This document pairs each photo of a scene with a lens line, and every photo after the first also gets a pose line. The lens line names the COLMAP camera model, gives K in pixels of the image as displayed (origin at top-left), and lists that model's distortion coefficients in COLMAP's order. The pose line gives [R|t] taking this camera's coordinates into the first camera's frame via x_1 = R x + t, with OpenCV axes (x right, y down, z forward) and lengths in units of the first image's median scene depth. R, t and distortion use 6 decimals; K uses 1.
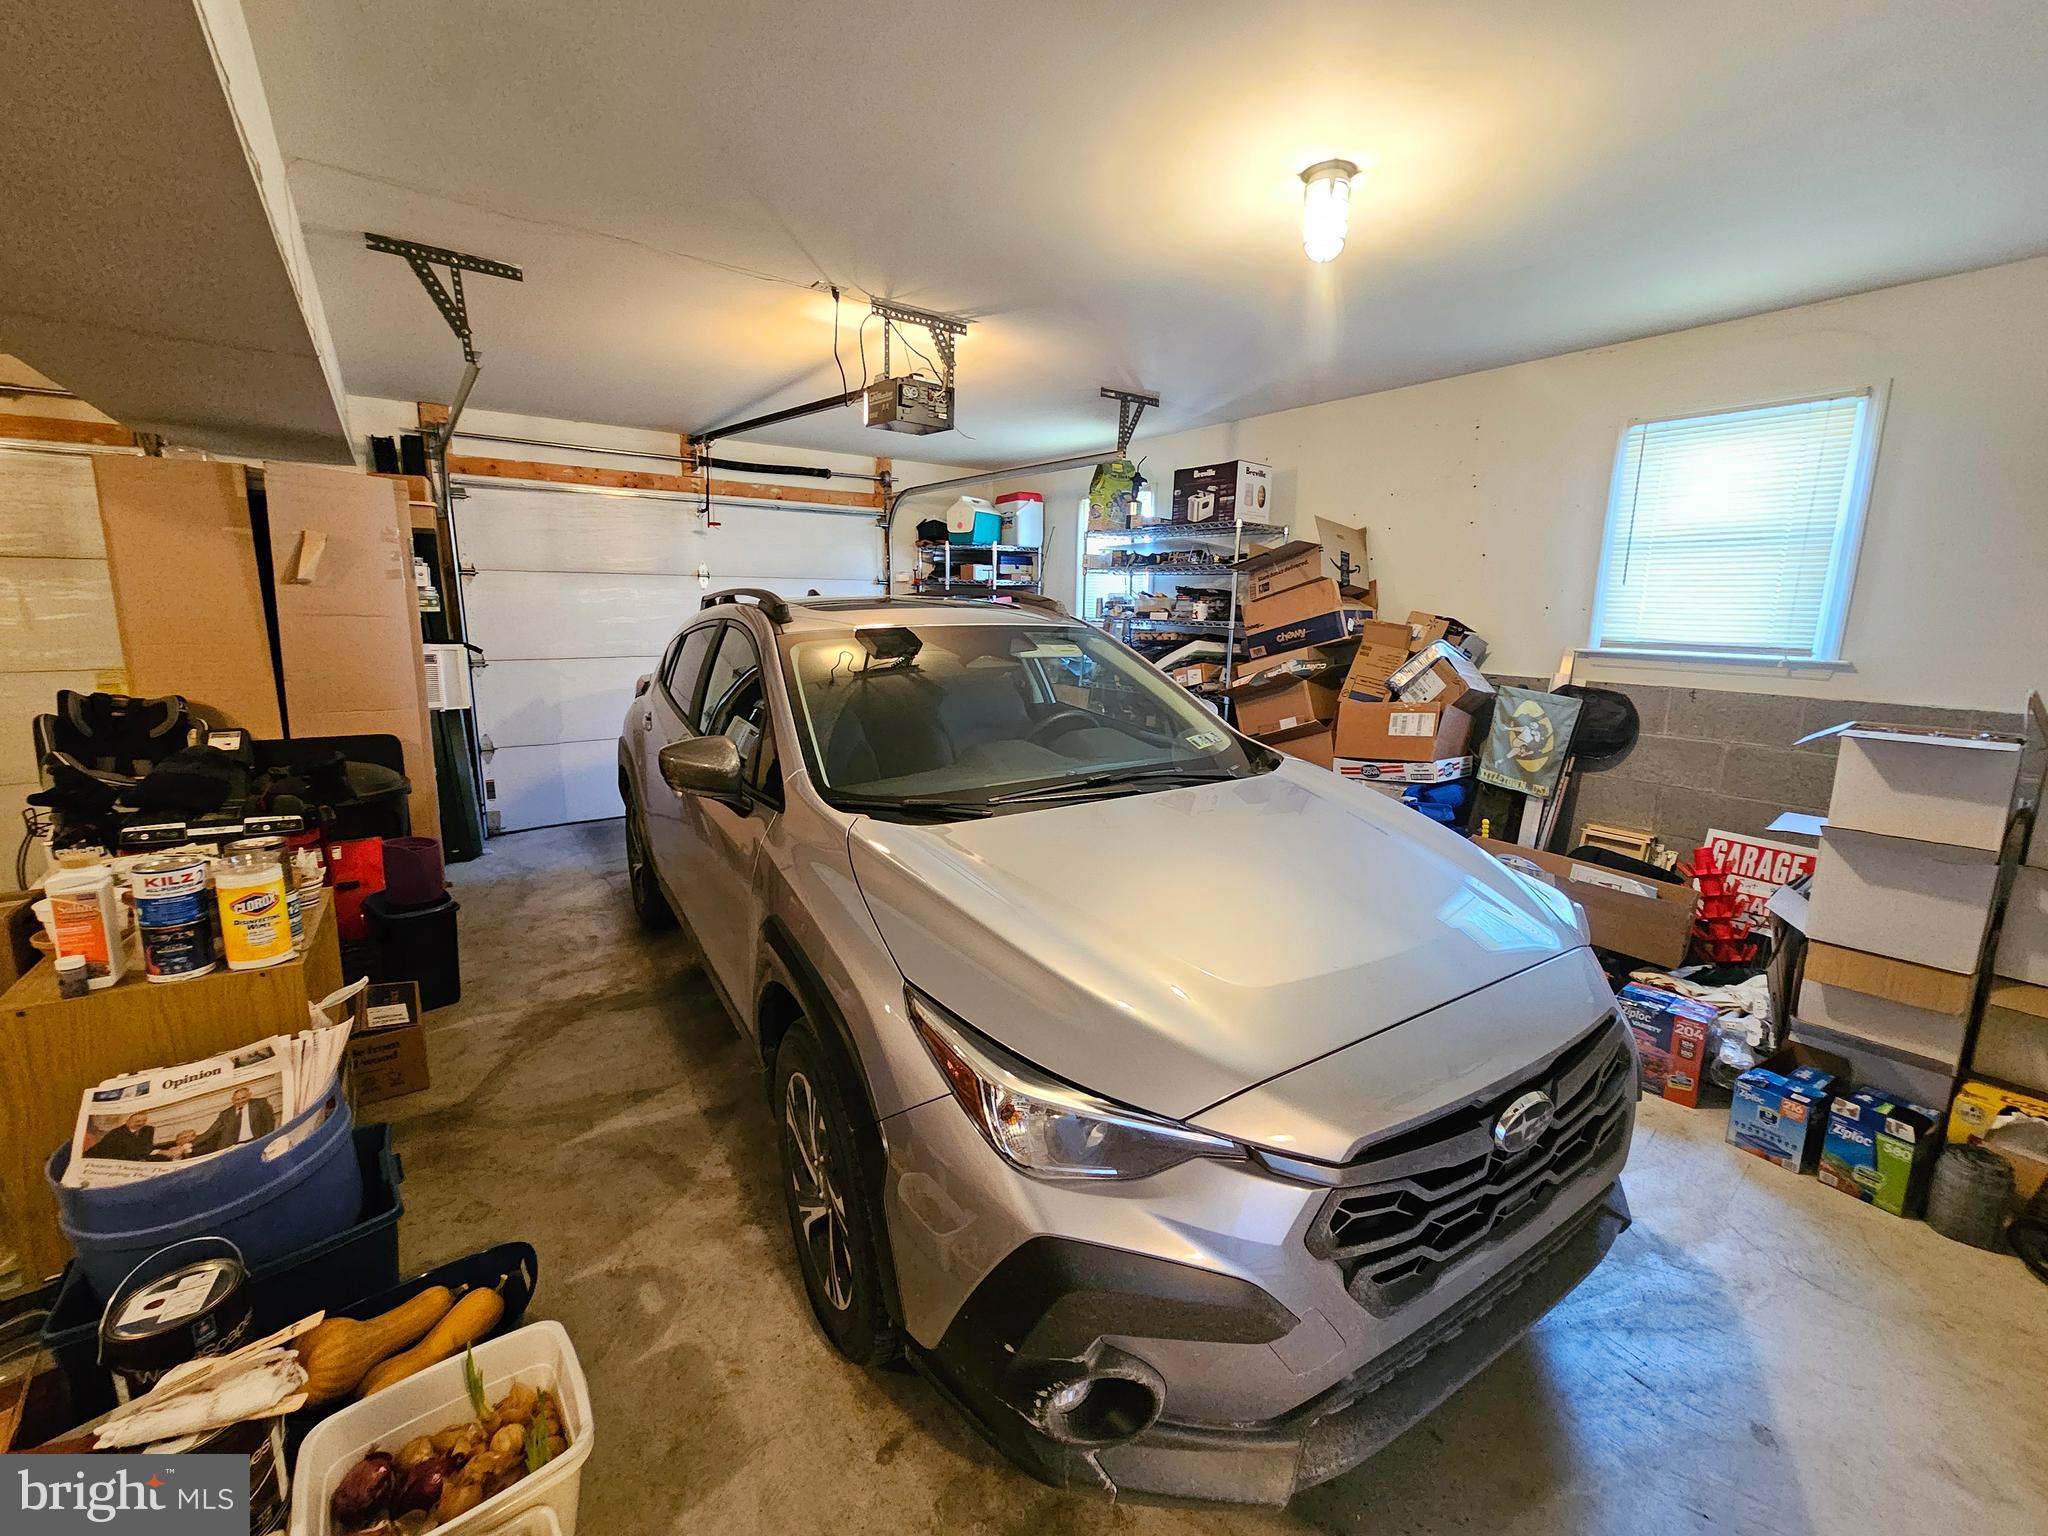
lens RADIAL K [[842.4, 0, 1019.6], [0, 842.4, 759.9], [0, 0, 1]] dist [-0.001563, 0.000425]
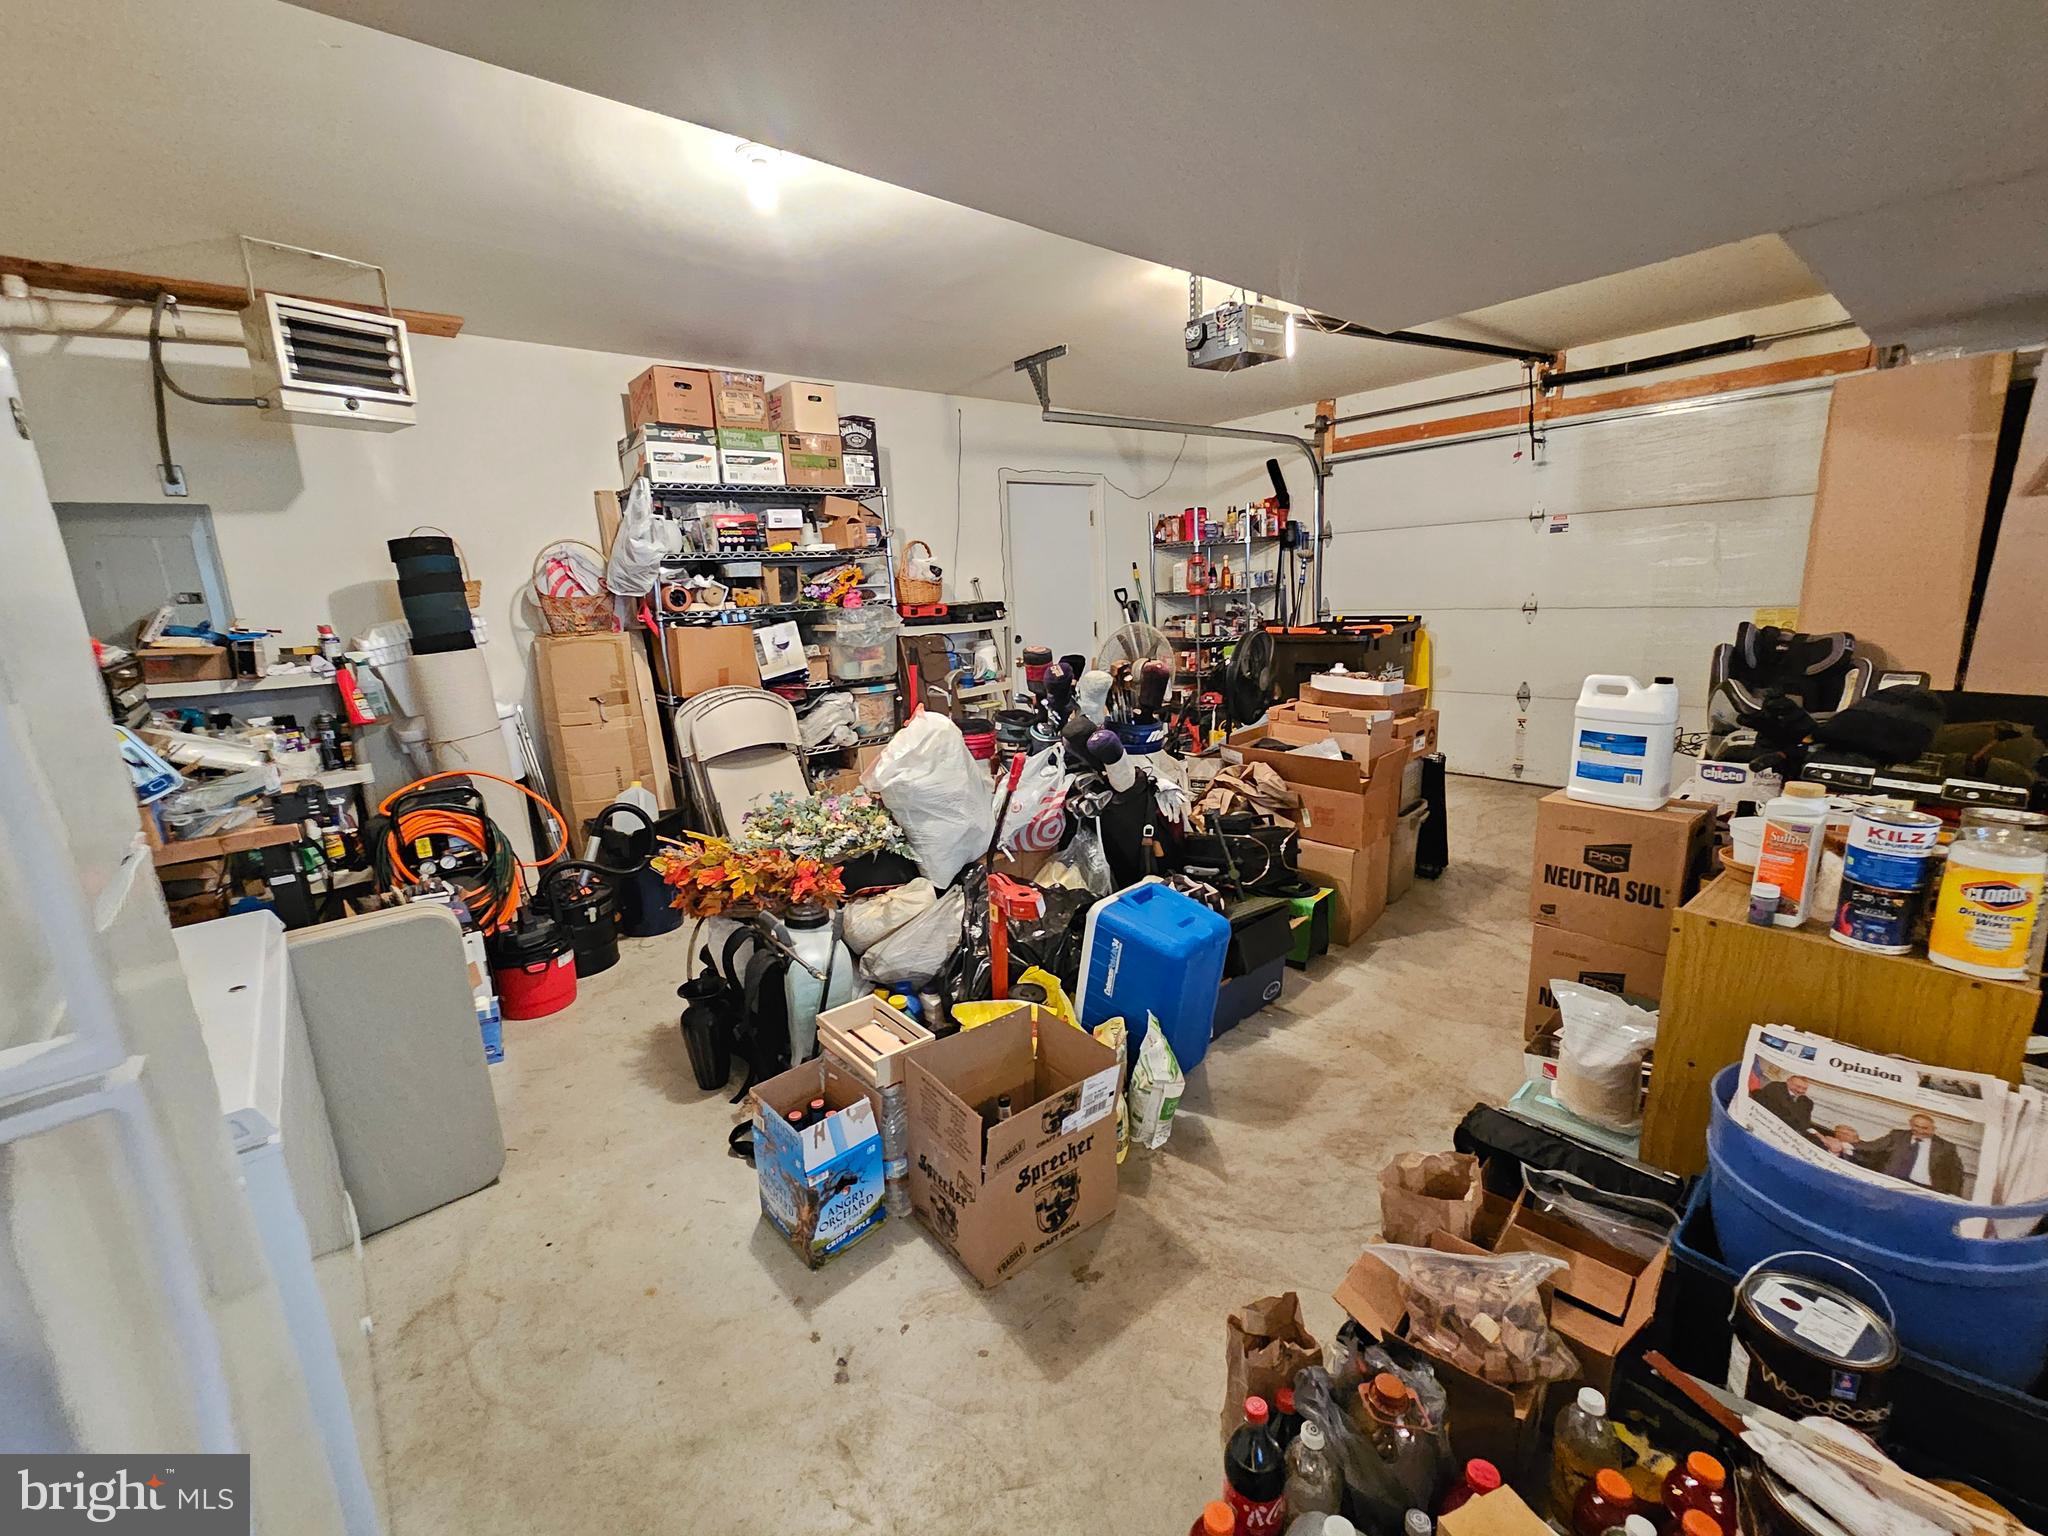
lens RADIAL K [[842.4, 0, 1026.1], [0, 842.4, 768.3], [0, 0, 1]] dist [-0.001563, 0.000425]
pose [[0.081497, 0.196766, -0.977058, -0.271980], [-0.133309, 0.973662, 0.184963, 0.037928], [0.987718, 0.115176, 0.105581, 0.044475]]
